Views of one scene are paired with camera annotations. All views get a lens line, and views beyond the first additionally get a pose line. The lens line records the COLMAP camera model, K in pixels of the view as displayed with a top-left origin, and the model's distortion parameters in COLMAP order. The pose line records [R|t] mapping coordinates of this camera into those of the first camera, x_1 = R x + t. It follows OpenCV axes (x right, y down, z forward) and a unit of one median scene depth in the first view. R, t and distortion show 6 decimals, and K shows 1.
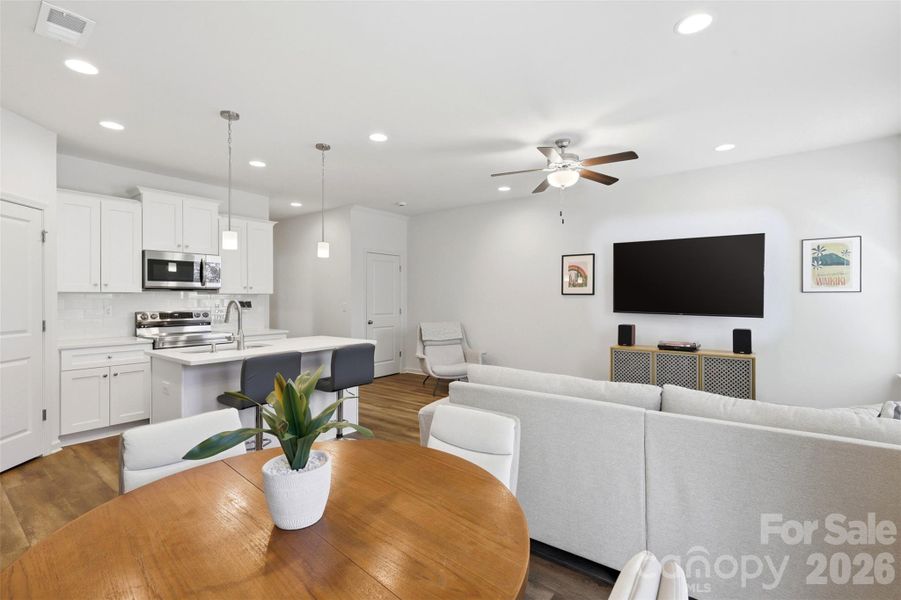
lens RADIAL K [[408.4, 0, 448.1], [0, 408.4, 296.9], [0, 0, 1]] dist [-0.004695, -0.000488]
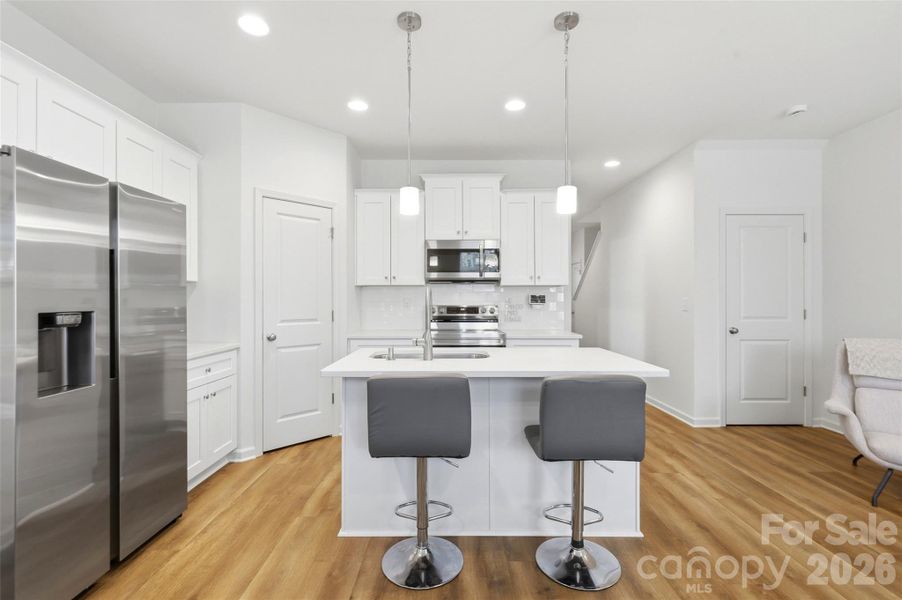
lens RADIAL K [[408.8, 0, 448.6], [0, 408.8, 296.9], [0, 0, 1]] dist [-0.004695, -0.000488]
pose [[0.613040, -0.003301, -0.790045, 0.036305], [0.001696, 0.999994, -0.002862, 0.018521], [0.790050, 0.000415, 0.613042, 0.419828]]
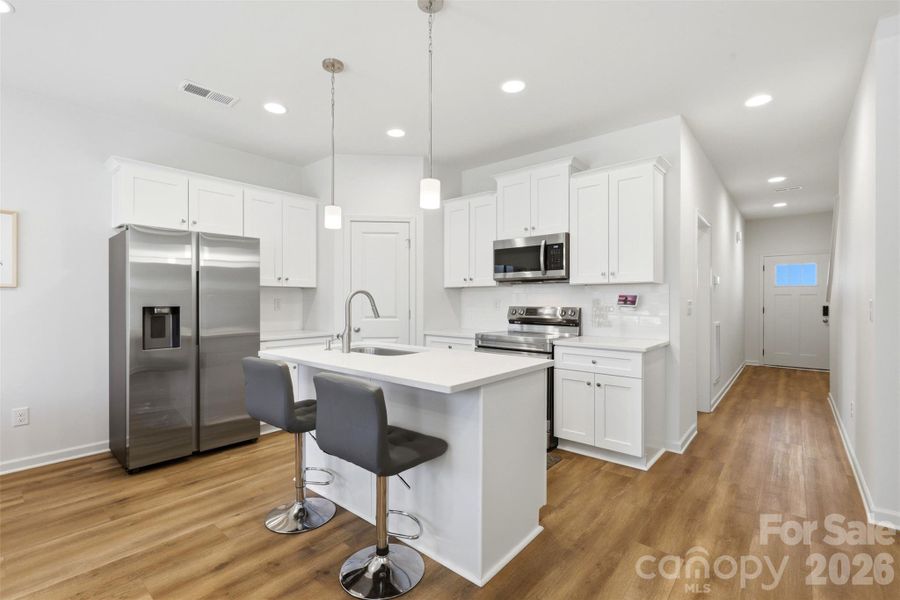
lens RADIAL K [[403.8, 0, 450.0], [0, 403.8, 300.0], [0, 0, 1]] dist [-0.001355, 0.000265]
pose [[-0.045146, -0.000703, -0.998980, 0.180597], [0.002439, 0.999997, -0.000814, 0.021116], [0.998977, -0.002473, -0.045144, 0.854711]]
